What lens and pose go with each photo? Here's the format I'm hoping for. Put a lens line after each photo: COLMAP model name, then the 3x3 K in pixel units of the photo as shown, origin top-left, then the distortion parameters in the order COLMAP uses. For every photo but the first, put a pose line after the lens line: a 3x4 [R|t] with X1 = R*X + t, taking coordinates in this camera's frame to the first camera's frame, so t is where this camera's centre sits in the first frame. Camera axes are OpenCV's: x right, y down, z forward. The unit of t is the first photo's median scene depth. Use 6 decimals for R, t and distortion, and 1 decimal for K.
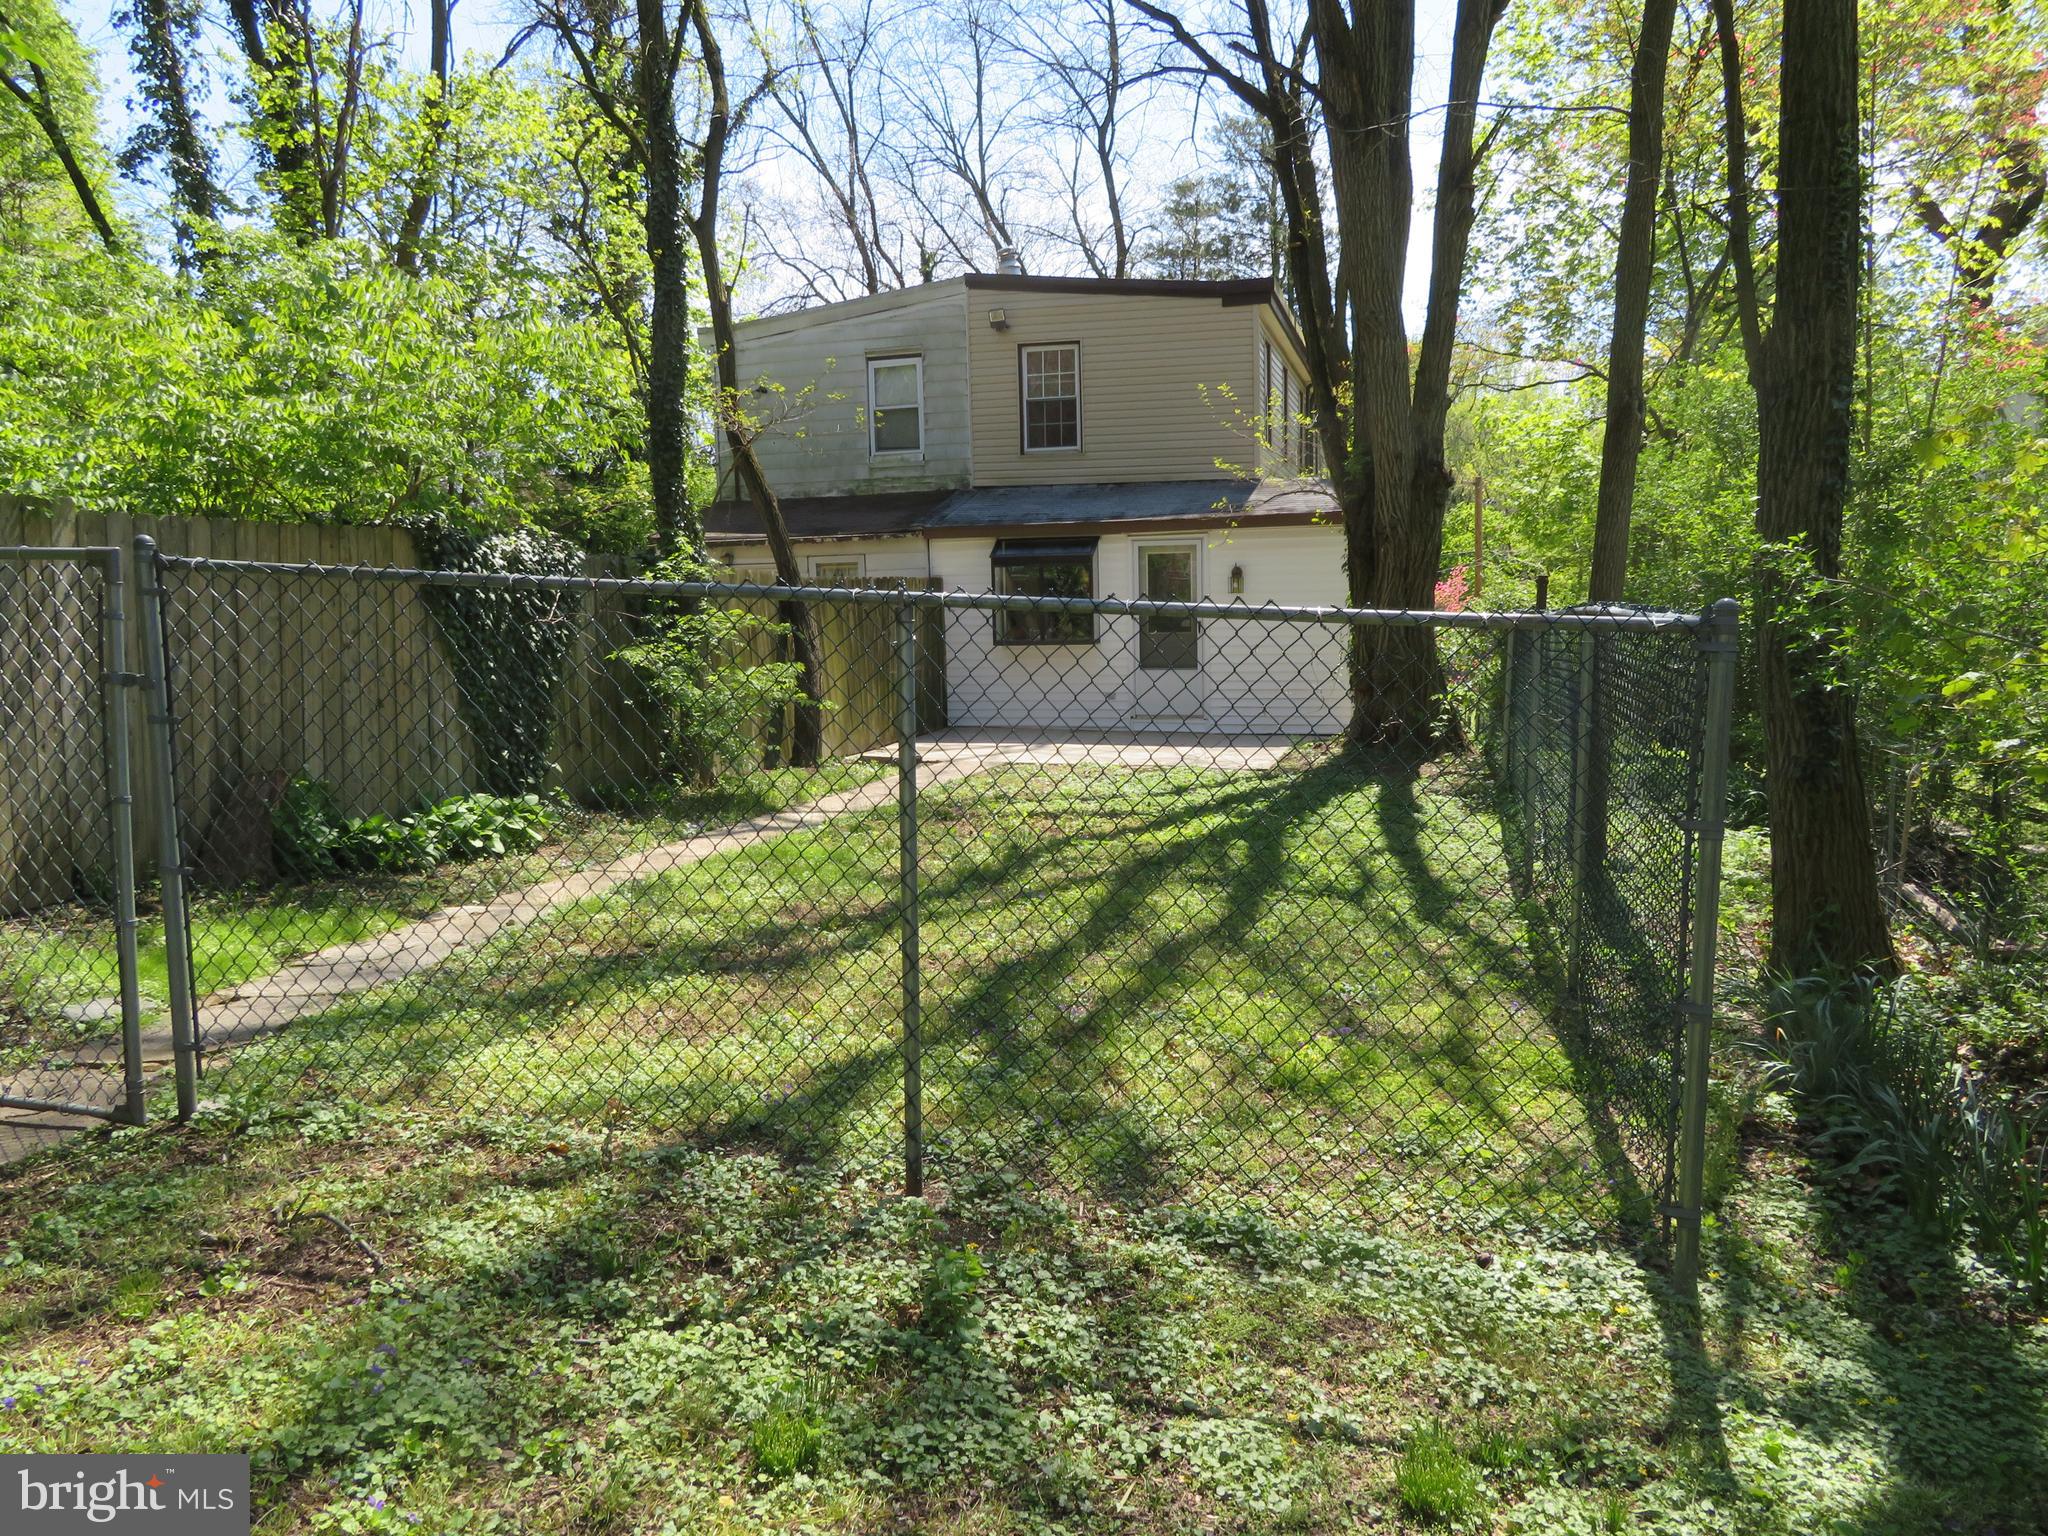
lens RADIAL K [[1457.6, 0, 1015.4], [0, 1457.6, 772.6], [0, 0, 1]] dist [-0.018126, 0.006379]
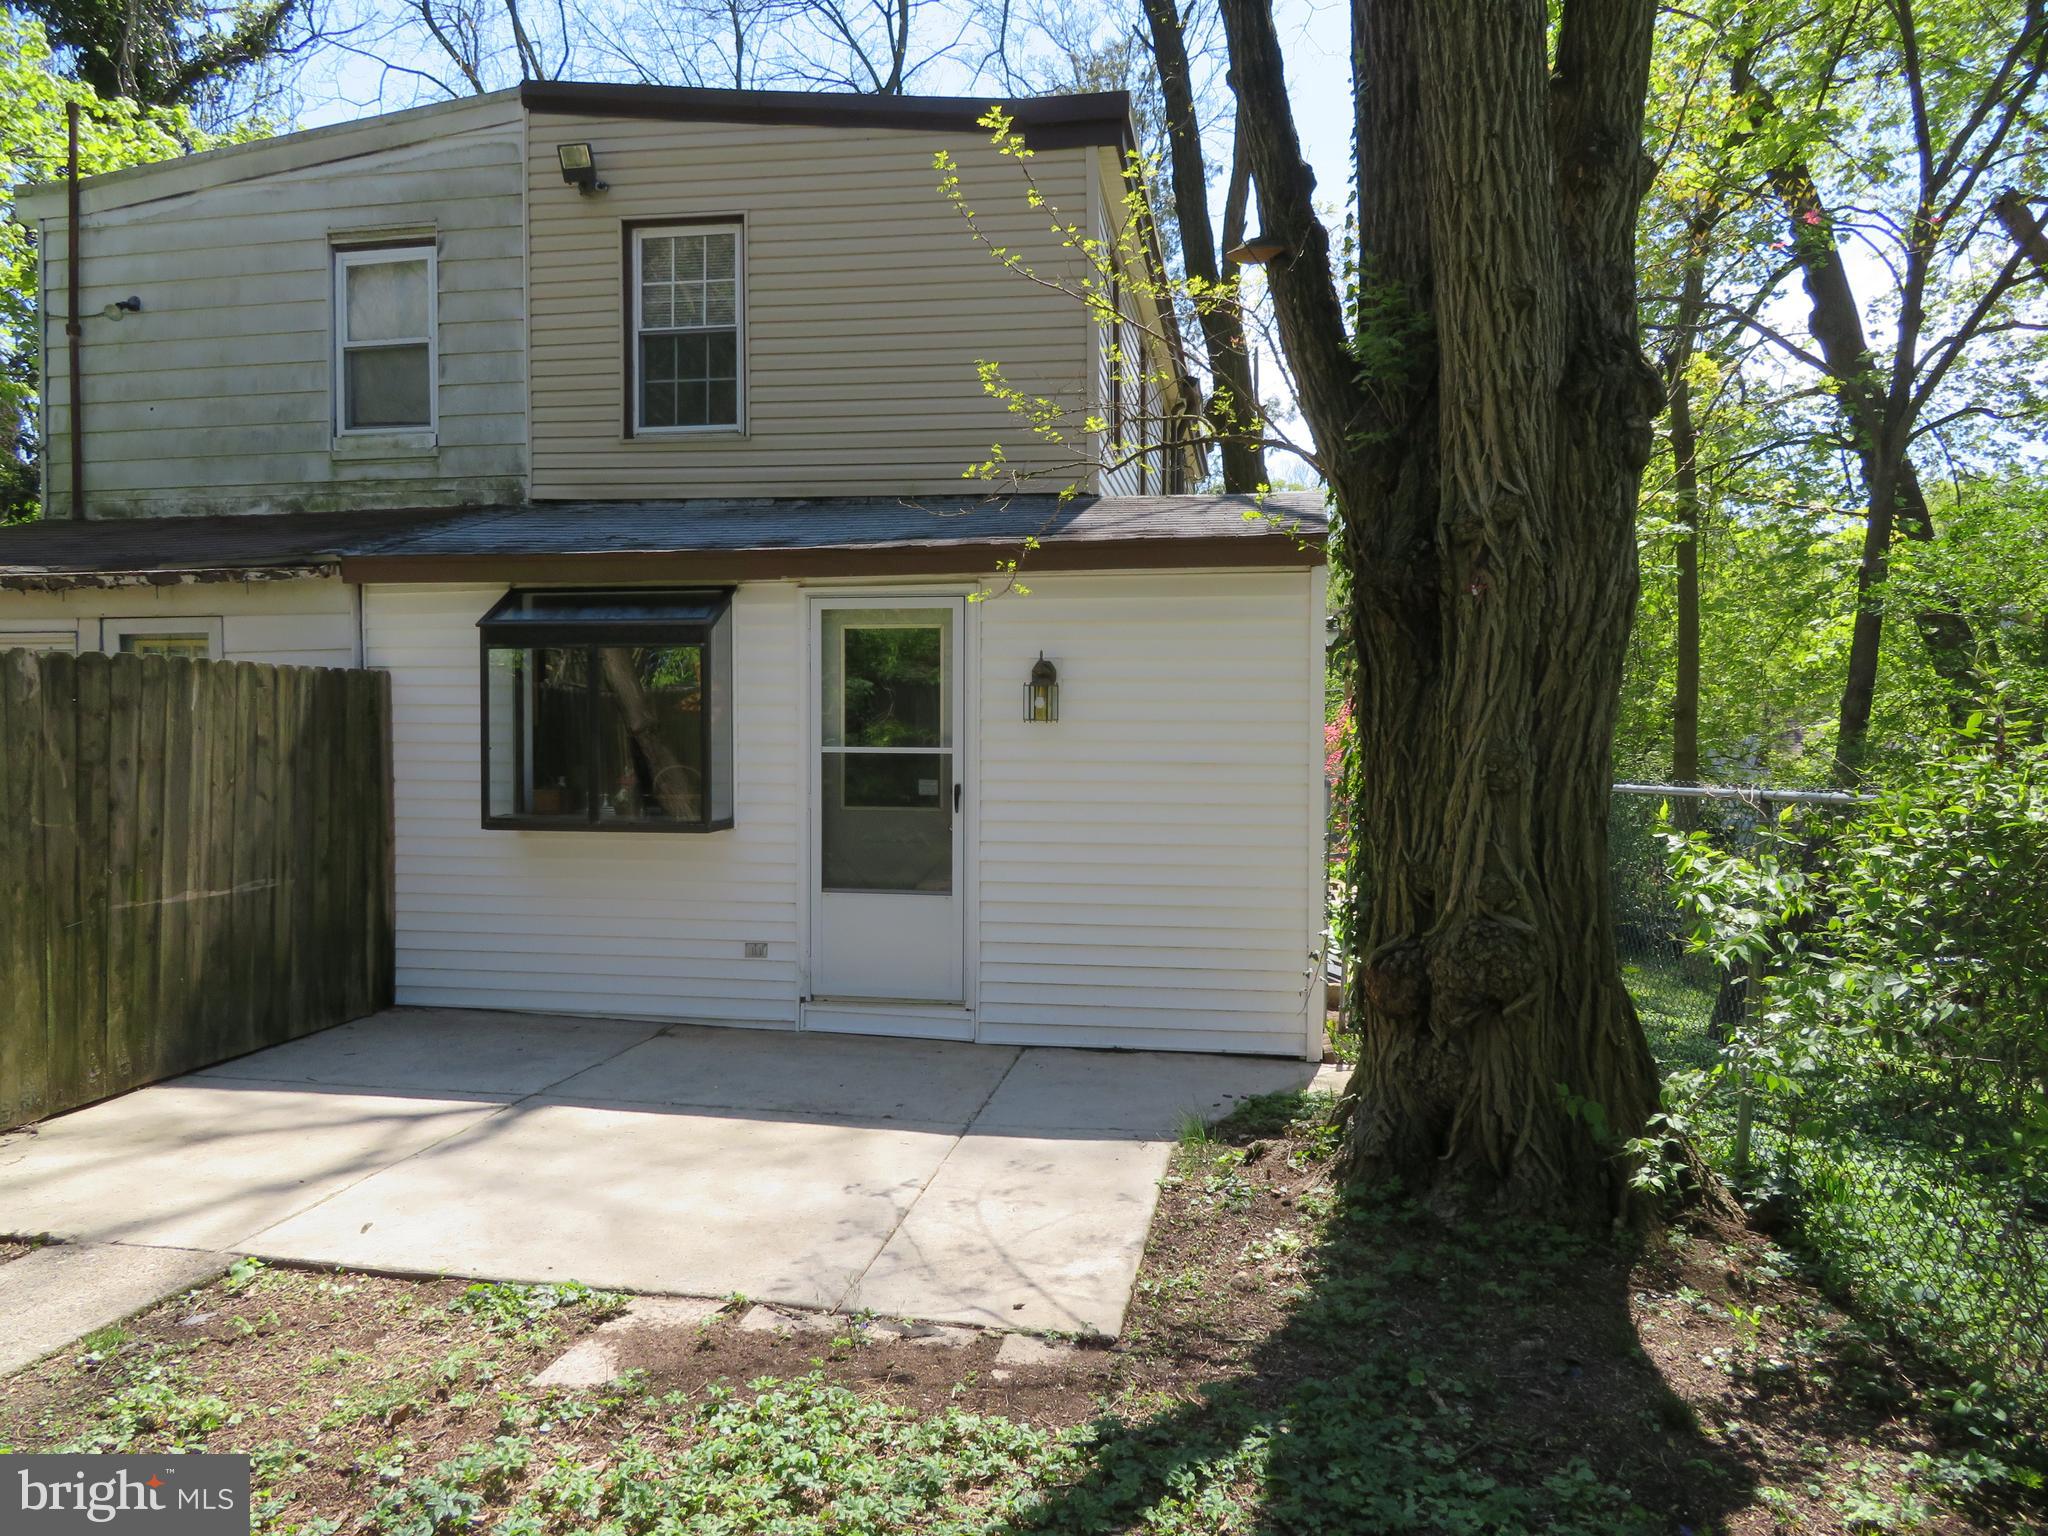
lens RADIAL K [[1457.6, 0, 1022.5], [0, 1457.6, 768.7], [0, 0, 1]] dist [-0.018126, 0.006379]
pose [[0.993405, 0.023796, 0.112159, 0.094576], [-0.012359, 0.994750, -0.101586, -0.063102], [-0.113987, 0.099530, 0.988484, 0.555765]]
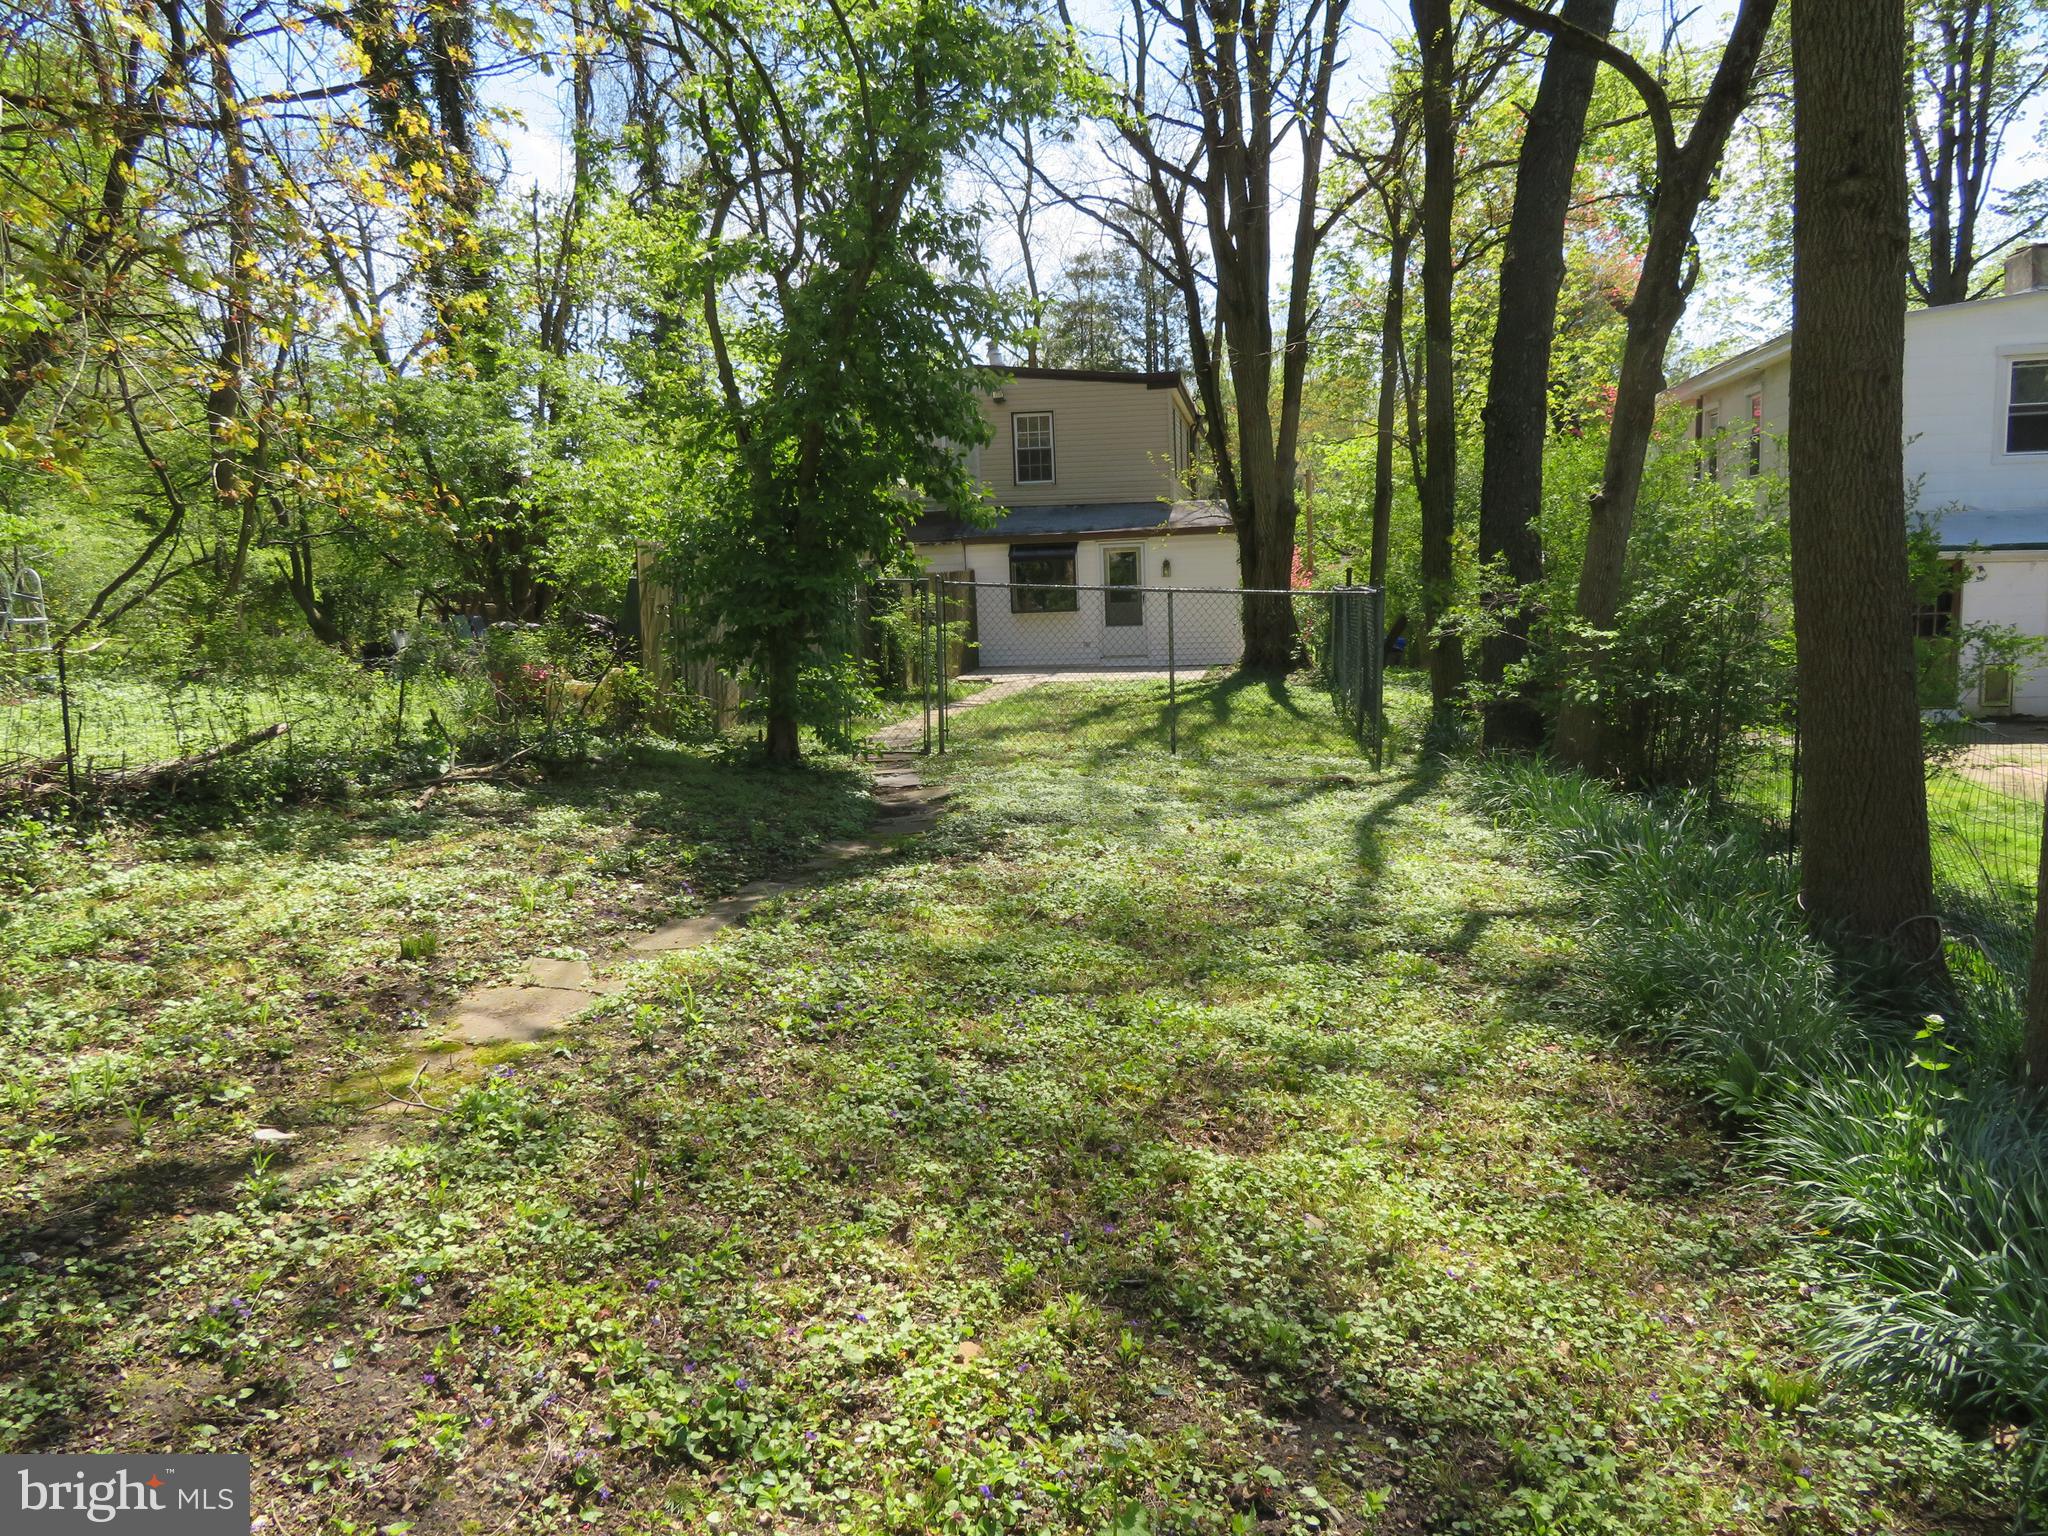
lens RADIAL K [[1457.6, 0, 1034.9], [0, 1457.6, 774.4], [0, 0, 1]] dist [-0.018126, 0.006379]
pose [[0.992711, -0.032159, 0.116153, -0.174225], [0.030493, 0.999405, 0.016095, 0.058726], [-0.116601, -0.012435, 0.993101, -0.537074]]
